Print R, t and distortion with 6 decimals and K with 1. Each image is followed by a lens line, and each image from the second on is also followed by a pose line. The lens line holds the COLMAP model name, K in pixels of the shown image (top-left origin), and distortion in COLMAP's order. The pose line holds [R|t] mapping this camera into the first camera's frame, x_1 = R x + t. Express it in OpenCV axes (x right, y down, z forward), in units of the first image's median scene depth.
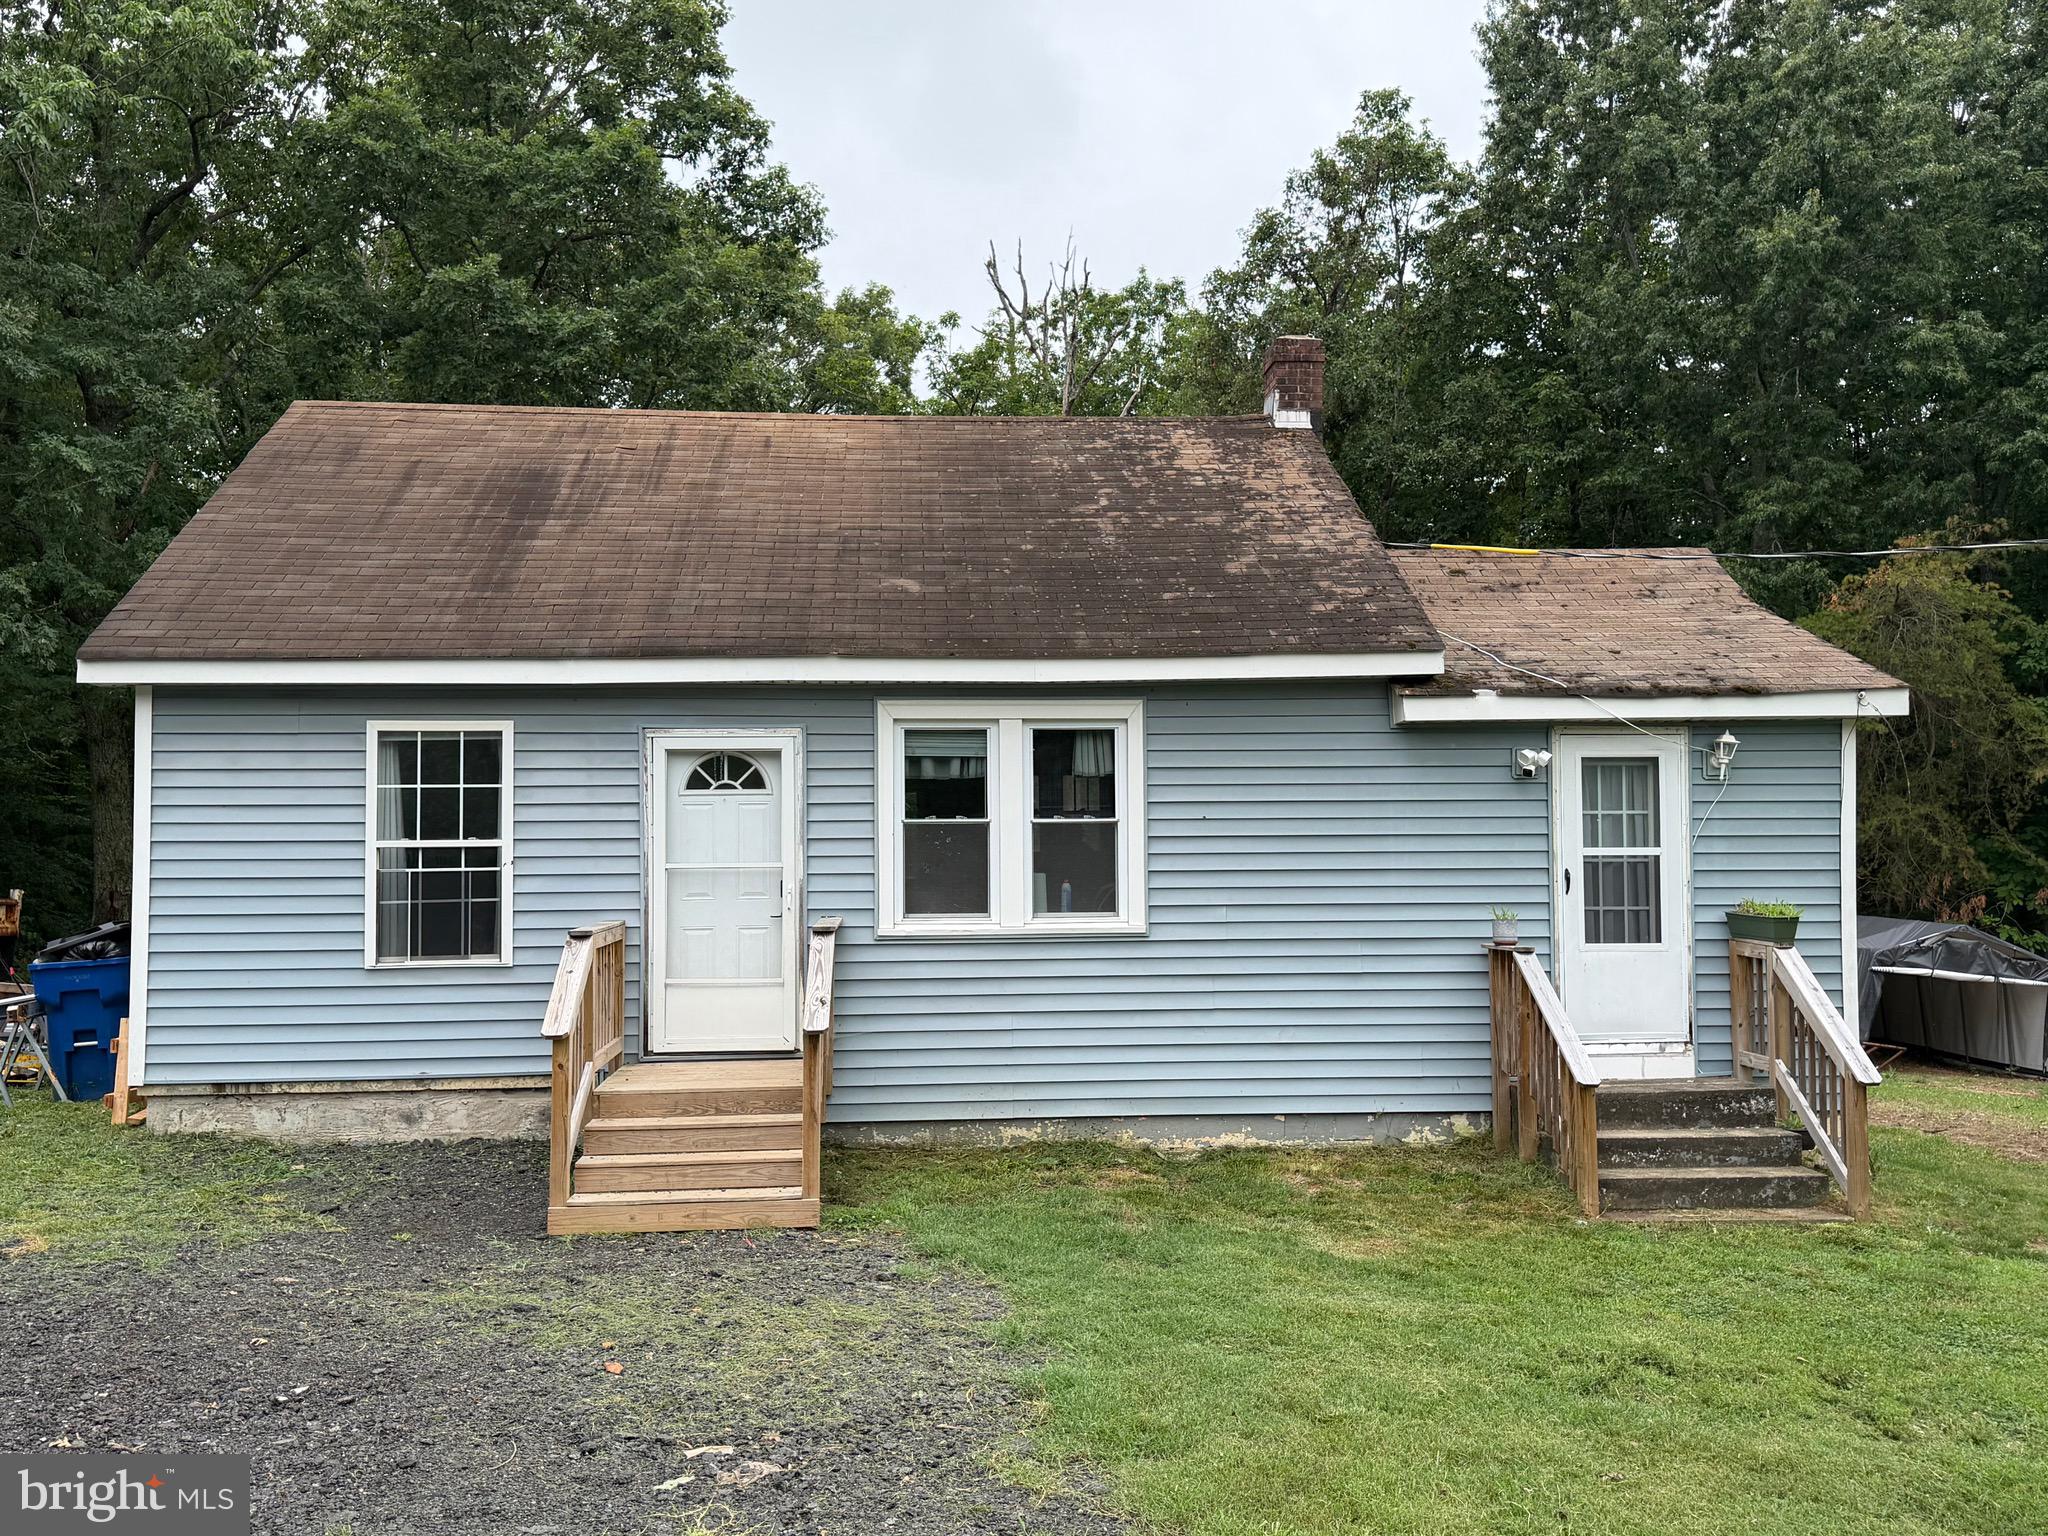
lens RADIAL K [[1790.1, 0, 977.6], [0, 1790.1, 761.8], [0, 0, 1]] dist [0.113171, -0.311353]
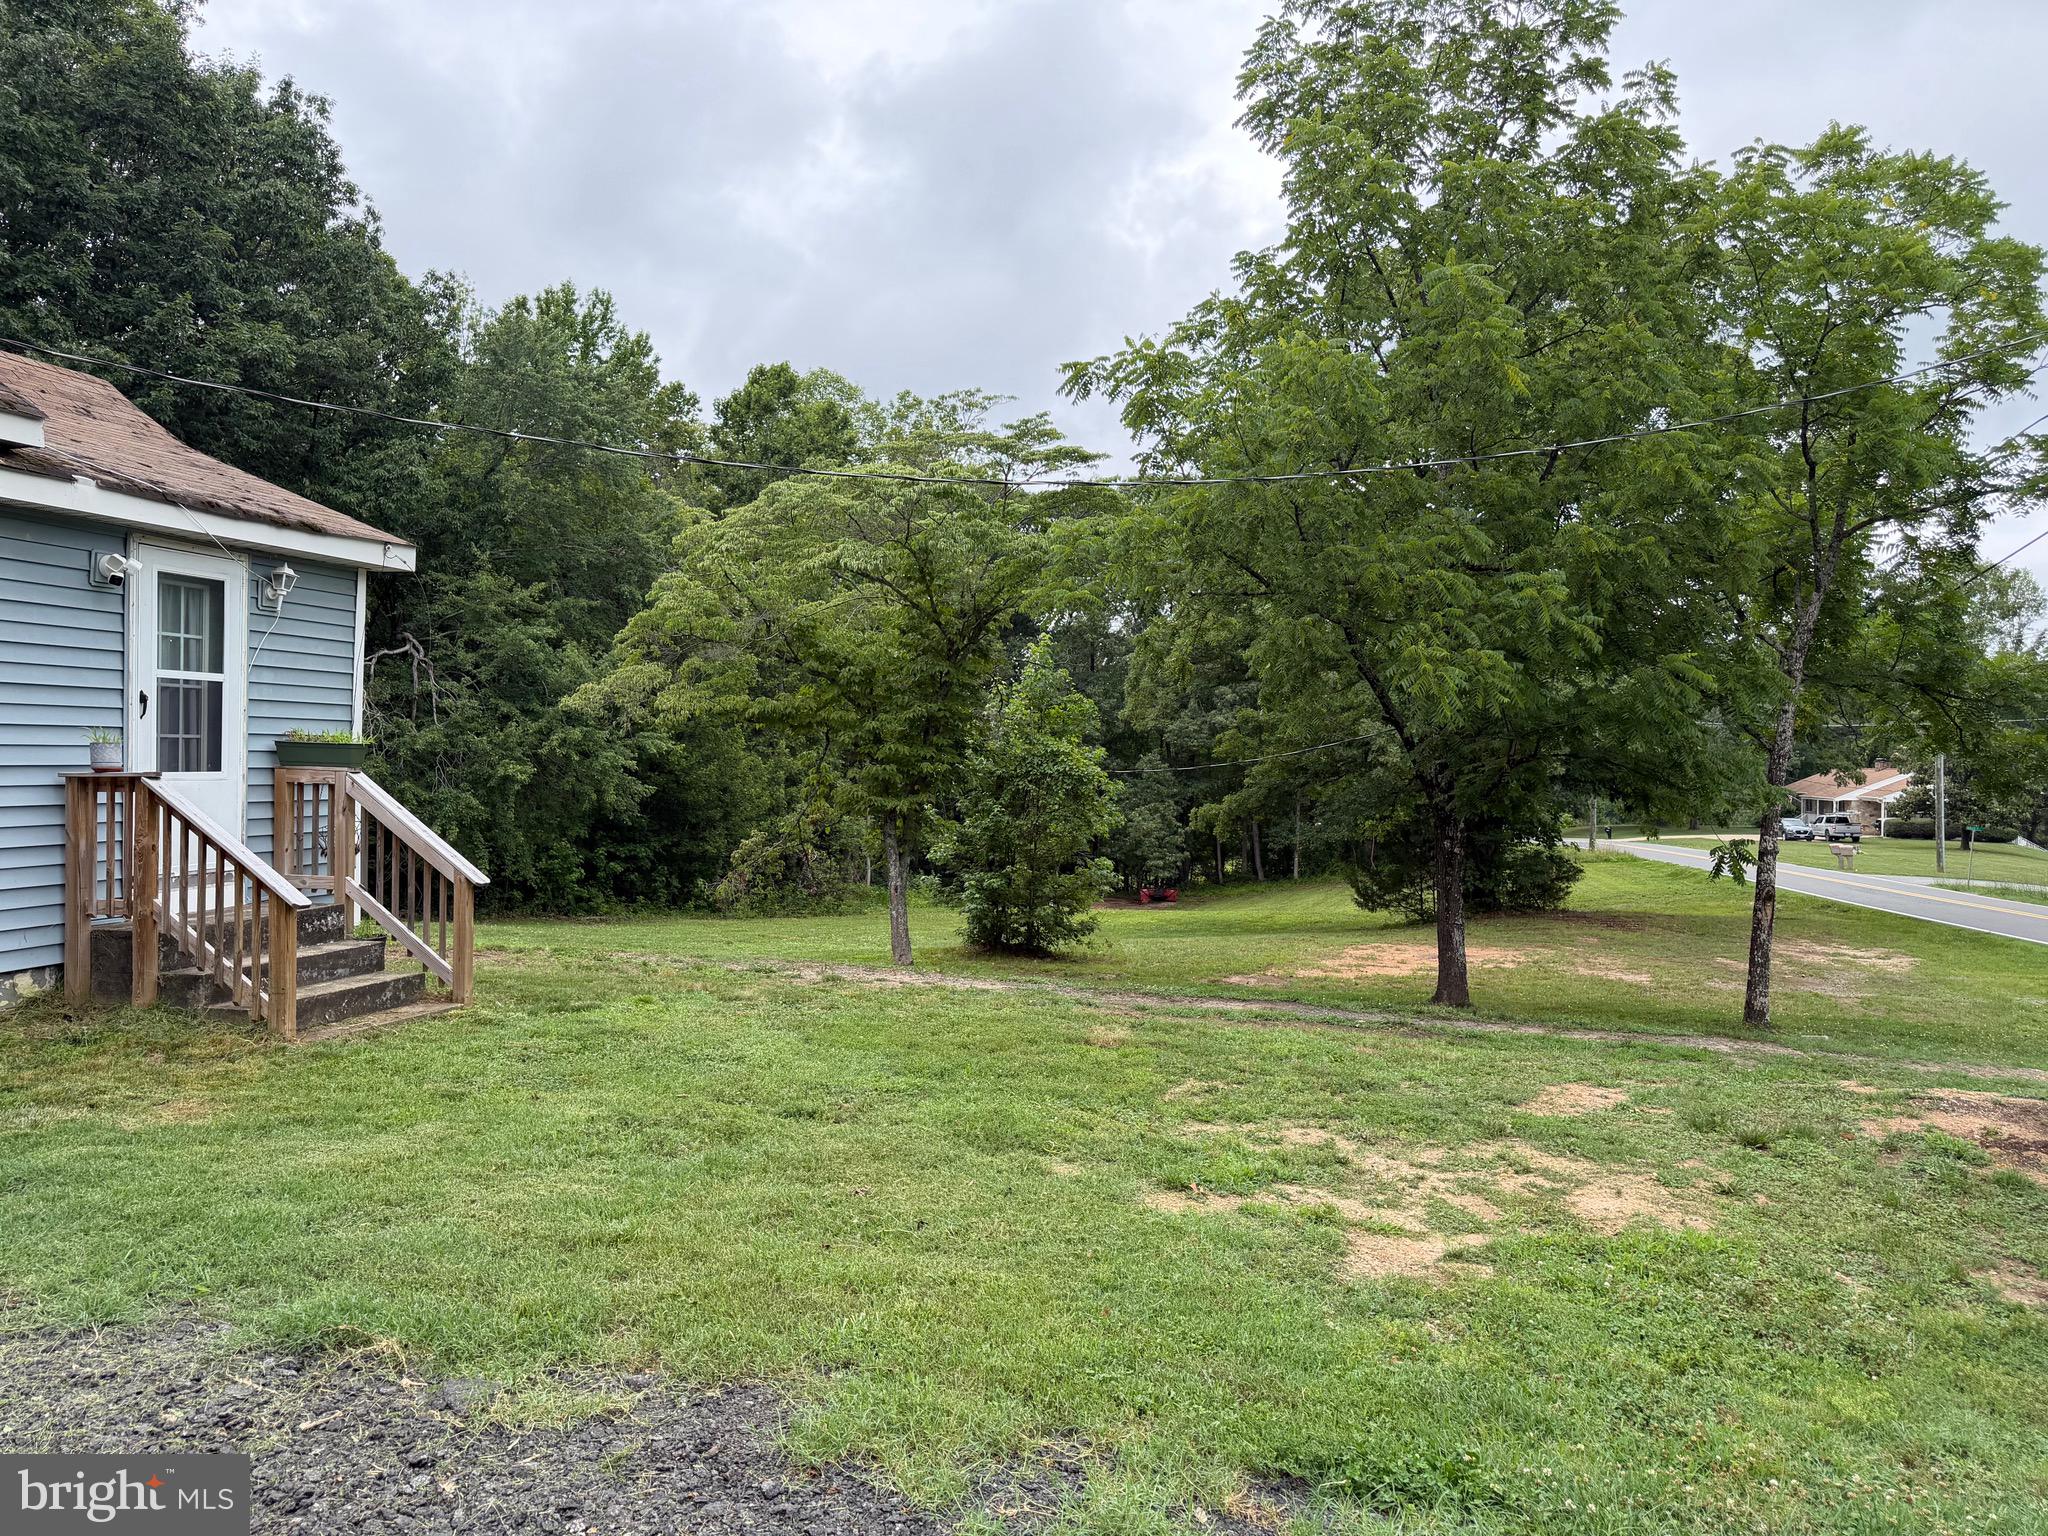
lens RADIAL K [[1459.4, 0, 1024.0], [0, 1459.4, 768.0], [0, 0, 1]] dist [0.078060, -0.088337]
pose [[0.304509, -0.000748, 0.952509, -0.259004], [-0.054764, 0.998332, 0.018292, 0.060852], [-0.950934, -0.057734, 0.303960, 0.346786]]
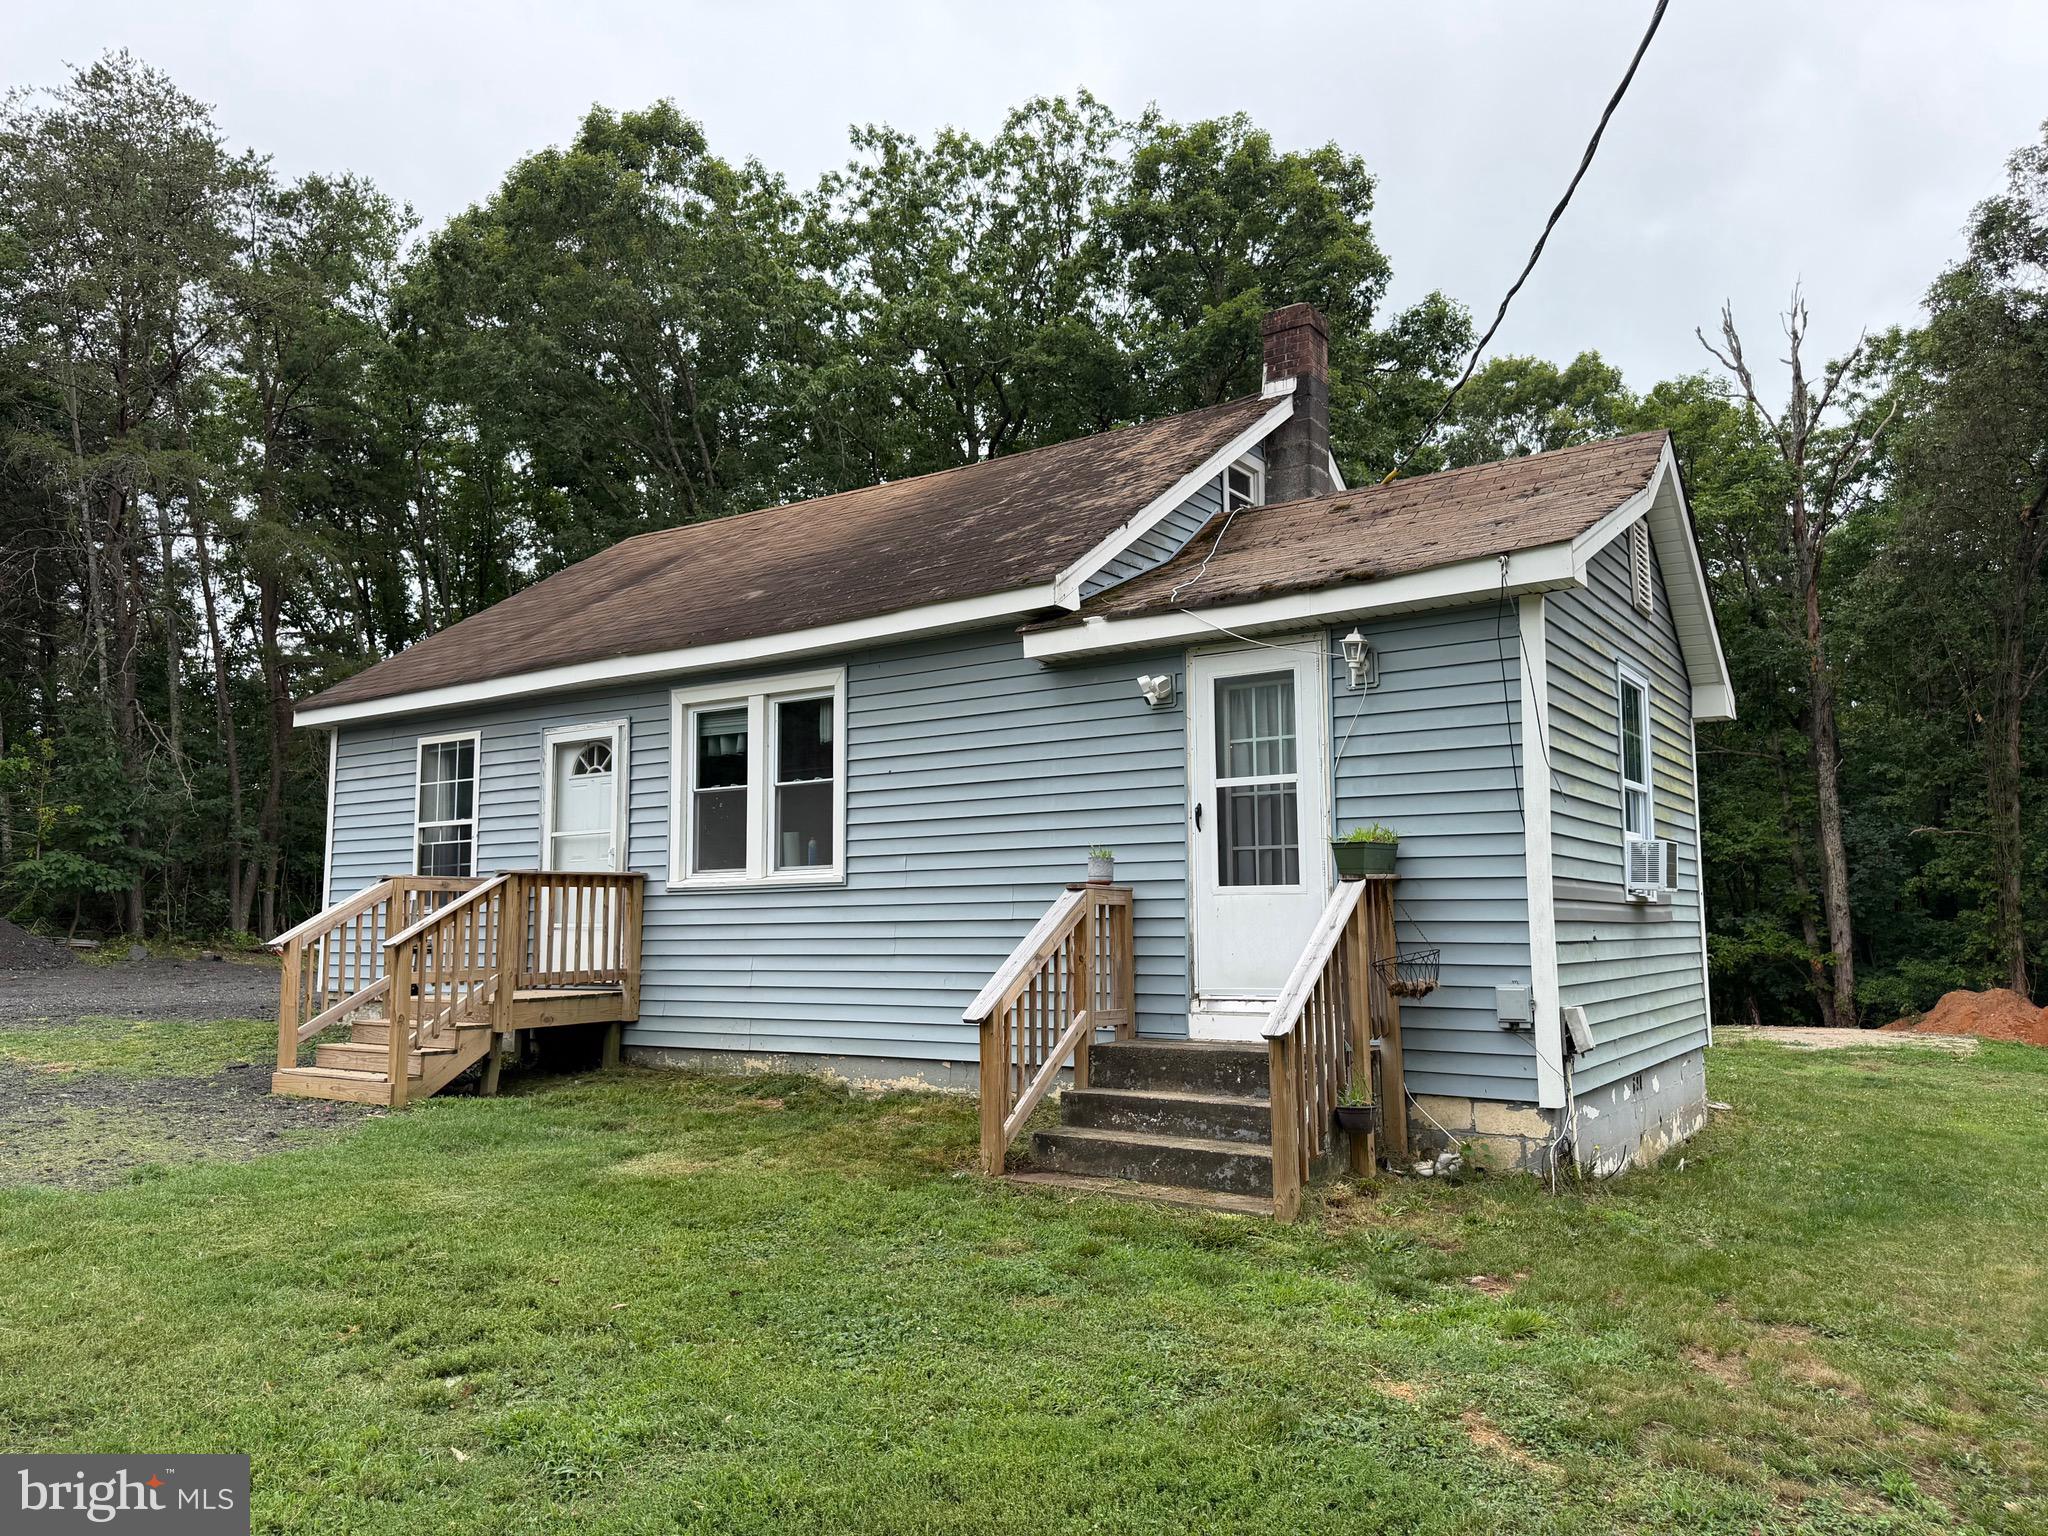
lens RADIAL K [[1459.4, 0, 1024.0], [0, 1459.4, 768.0], [0, 0, 1]] dist [0.078060, -0.088337]
pose [[0.786123, -0.065945, -0.614542, 0.715845], [0.028069, 0.997075, -0.071088, 0.092158], [0.617433, 0.038634, 0.785675, 0.379075]]
